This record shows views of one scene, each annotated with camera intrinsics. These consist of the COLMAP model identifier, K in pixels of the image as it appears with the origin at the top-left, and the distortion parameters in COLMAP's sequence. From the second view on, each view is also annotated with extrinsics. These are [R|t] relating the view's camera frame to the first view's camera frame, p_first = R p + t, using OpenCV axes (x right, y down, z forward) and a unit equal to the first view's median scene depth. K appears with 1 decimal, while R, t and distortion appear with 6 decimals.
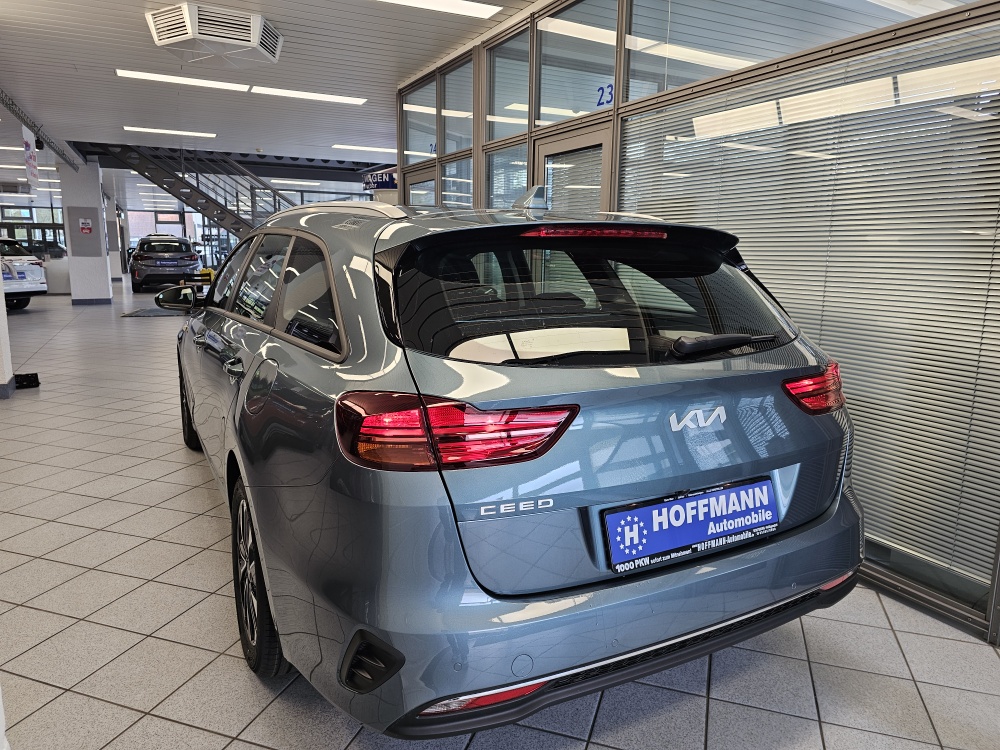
lens RADIAL K [[676.5, 0, 500.3], [0, 676.5, 364.0], [0, 0, 1]] dist [0.046417, -0.060182]
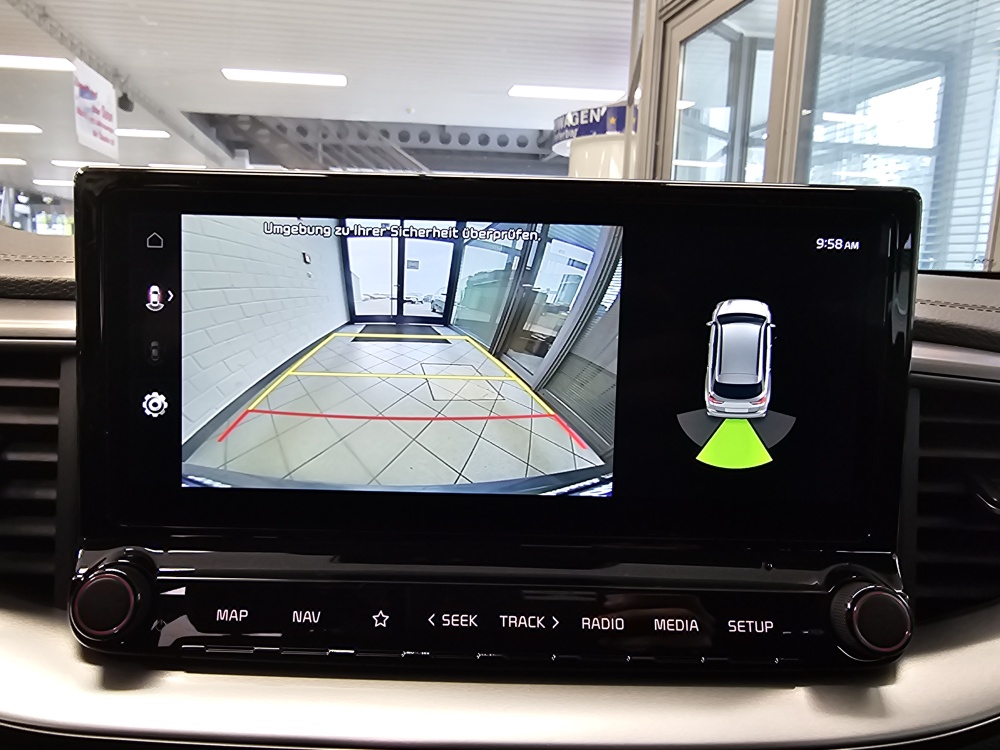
lens RADIAL K [[690.3, 0, 436.6], [0, 690.3, 380.3], [0, 0, 1]] dist [0.000097, 0.001833]
pose [[0.942870, 0.061156, -0.327499, -0.067814], [-0.066999, 0.997731, -0.006578, -0.028269], [0.326353, 0.028145, 0.944829, 0.307653]]
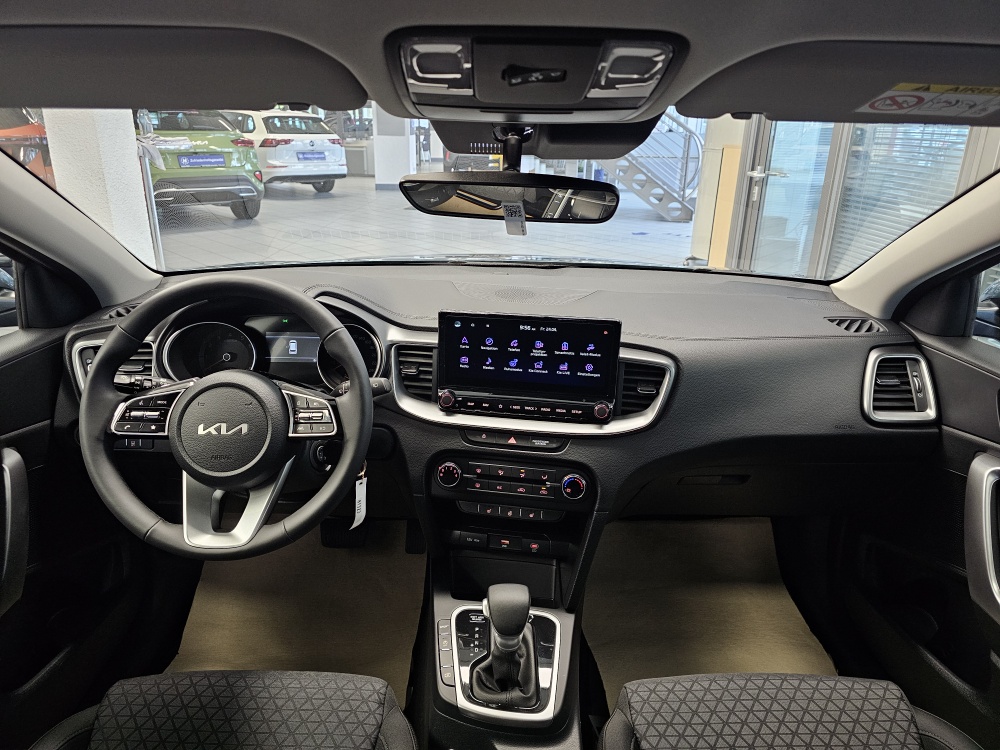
lens RADIAL K [[664.3, 0, 500.2], [0, 664.3, 359.5], [0, 0, 1]] dist [0.095711, -0.120561]
pose [[0.887997, 0.157915, -0.431884, -0.039999], [-0.086383, 0.979751, 0.180628, -0.042755], [0.451663, -0.123090, 0.883657, 0.252015]]
